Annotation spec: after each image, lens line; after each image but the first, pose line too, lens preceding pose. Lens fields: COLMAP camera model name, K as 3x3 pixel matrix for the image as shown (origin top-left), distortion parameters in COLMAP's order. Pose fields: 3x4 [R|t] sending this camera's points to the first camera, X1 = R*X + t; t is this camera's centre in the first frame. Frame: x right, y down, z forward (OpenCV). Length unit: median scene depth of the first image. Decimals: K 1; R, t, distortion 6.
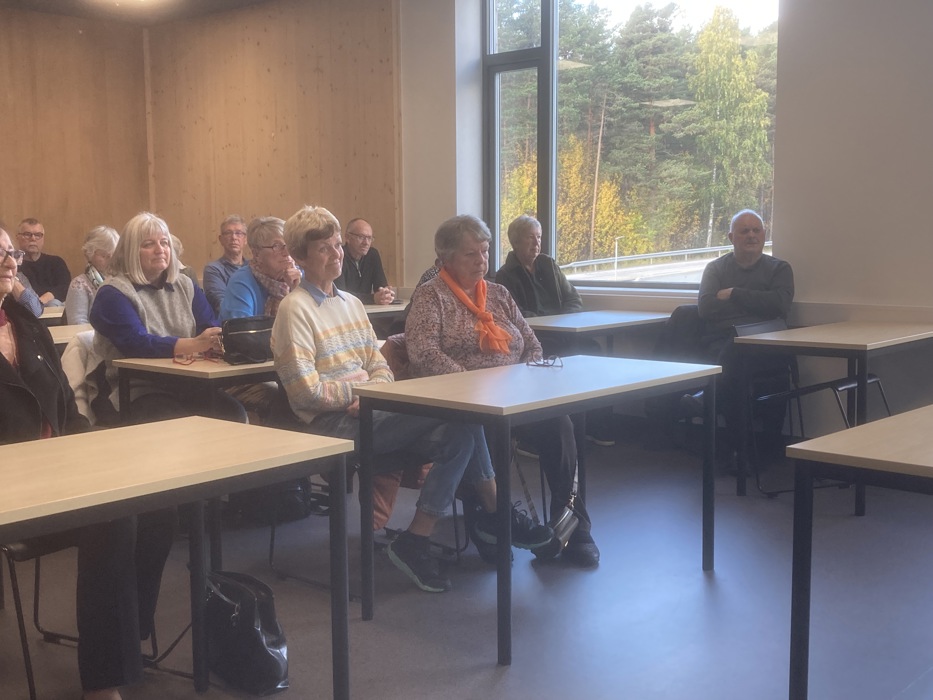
lens RADIAL K [[1112.7, 0, 466.5], [0, 1112.7, 350.0], [0, 0, 1]] dist [0.242645, -0.764085]
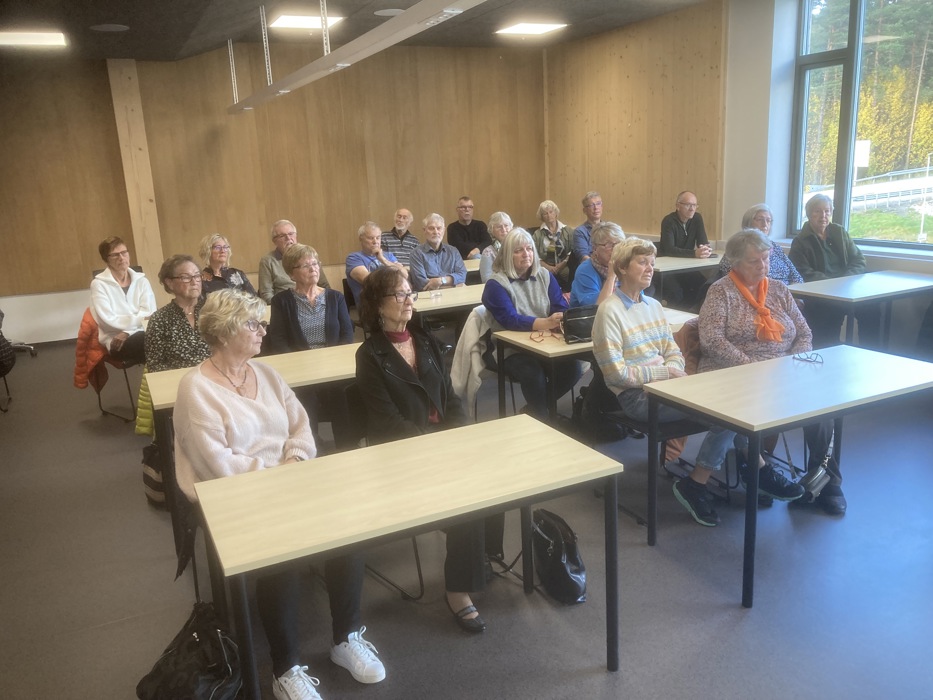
lens RADIAL K [[775.7, 0, 466.5], [0, 775.7, 350.0], [0, 0, 1]] dist [0.004408, -0.004282]
pose [[0.922540, 0.057972, -0.381523, 0.043286], [-0.002366, 0.989483, 0.144631, -0.110436], [0.385895, -0.132526, 0.912974, 0.048964]]
